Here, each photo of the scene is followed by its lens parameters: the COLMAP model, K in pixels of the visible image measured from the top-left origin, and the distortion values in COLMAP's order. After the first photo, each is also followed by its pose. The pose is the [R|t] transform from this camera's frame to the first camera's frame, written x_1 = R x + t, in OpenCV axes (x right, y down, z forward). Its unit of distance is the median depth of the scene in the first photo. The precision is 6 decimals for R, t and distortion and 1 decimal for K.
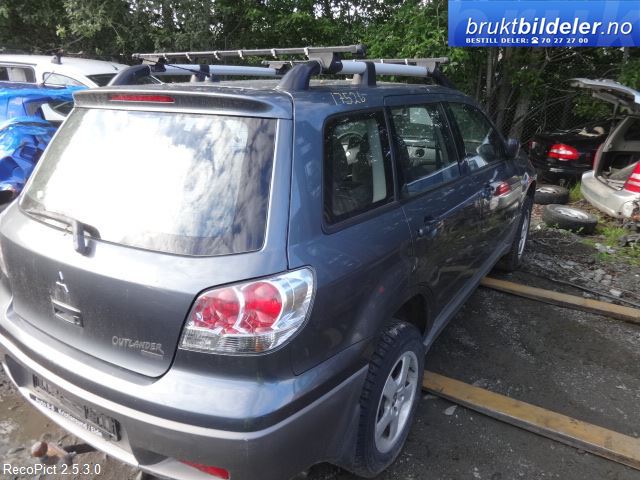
lens RADIAL K [[488.1, 0, 320.0], [0, 488.1, 240.0], [0, 0, 1]] dist [0.002424, 0.000905]
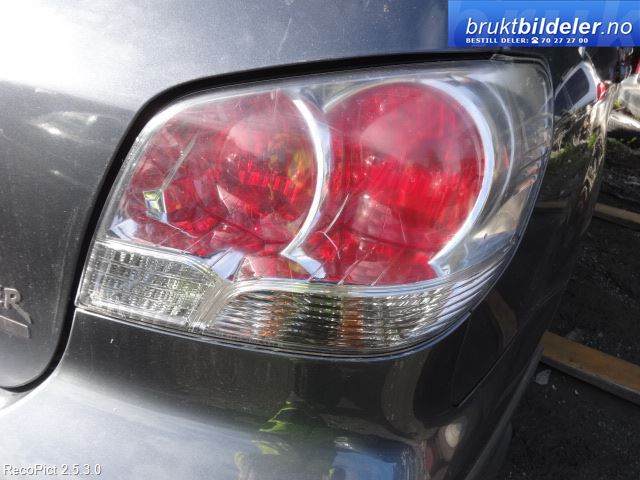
lens RADIAL K [[488.1, 0, 320.0], [0, 488.1, 240.0], [0, 0, 1]] dist [0.002424, 0.000905]
pose [[0.995150, 0.061540, 0.076739, -0.174918], [-0.074780, 0.980125, 0.183748, 0.119889], [-0.063906, -0.188596, 0.979973, 0.727428]]
